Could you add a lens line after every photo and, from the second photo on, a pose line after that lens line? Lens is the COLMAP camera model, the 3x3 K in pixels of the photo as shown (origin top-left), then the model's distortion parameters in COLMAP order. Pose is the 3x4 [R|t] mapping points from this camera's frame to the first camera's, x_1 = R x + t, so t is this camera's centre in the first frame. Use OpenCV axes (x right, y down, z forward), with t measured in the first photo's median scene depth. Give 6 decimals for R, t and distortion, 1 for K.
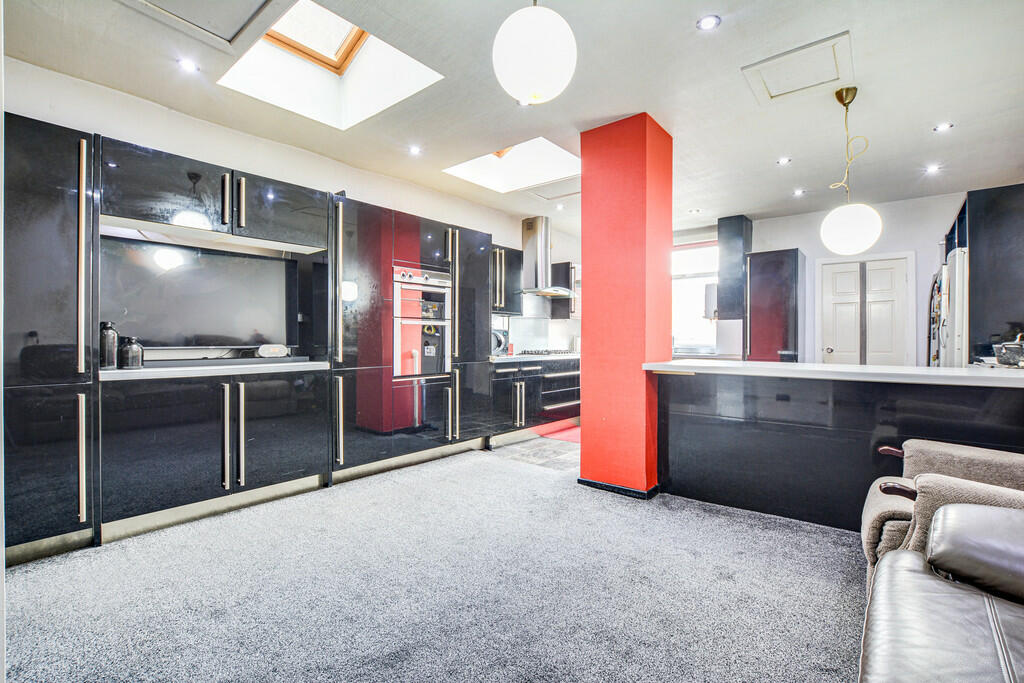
lens RADIAL K [[447.2, 0, 513.7], [0, 447.2, 340.4], [0, 0, 1]] dist [-0.020338, 0.000250]
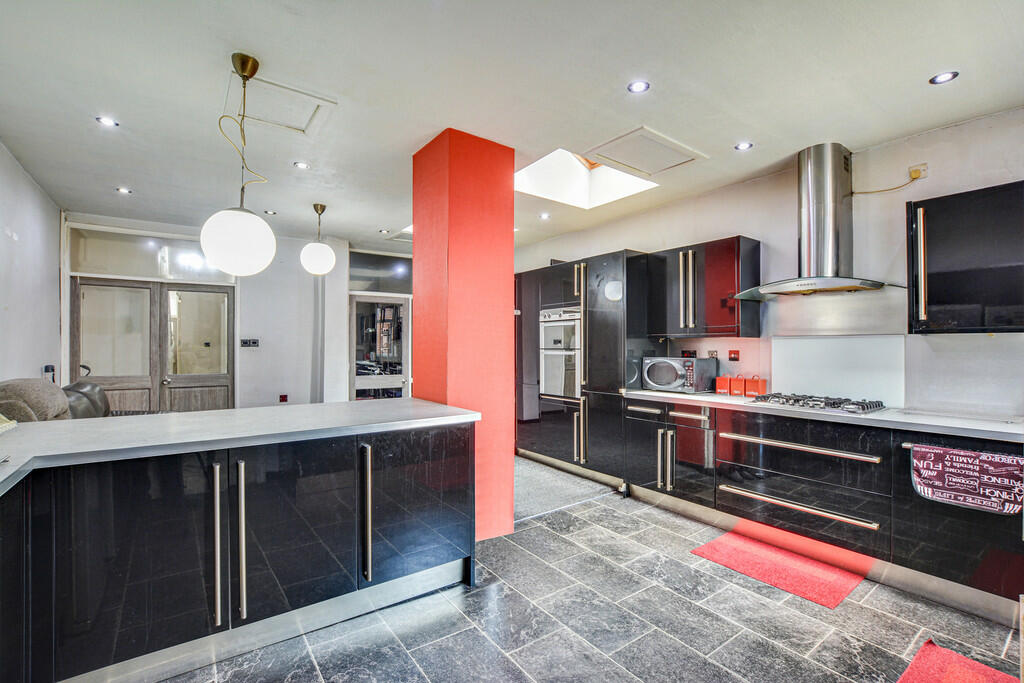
lens RADIAL K [[447.2, 0, 512.5], [0, 447.2, 343.9], [0, 0, 1]] dist [-0.020338, 0.000250]
pose [[-0.222452, -0.007230, -0.974917, 0.926591], [-0.001962, 0.999974, -0.006968, -0.051058], [0.974942, 0.000362, -0.222460, 1.072612]]
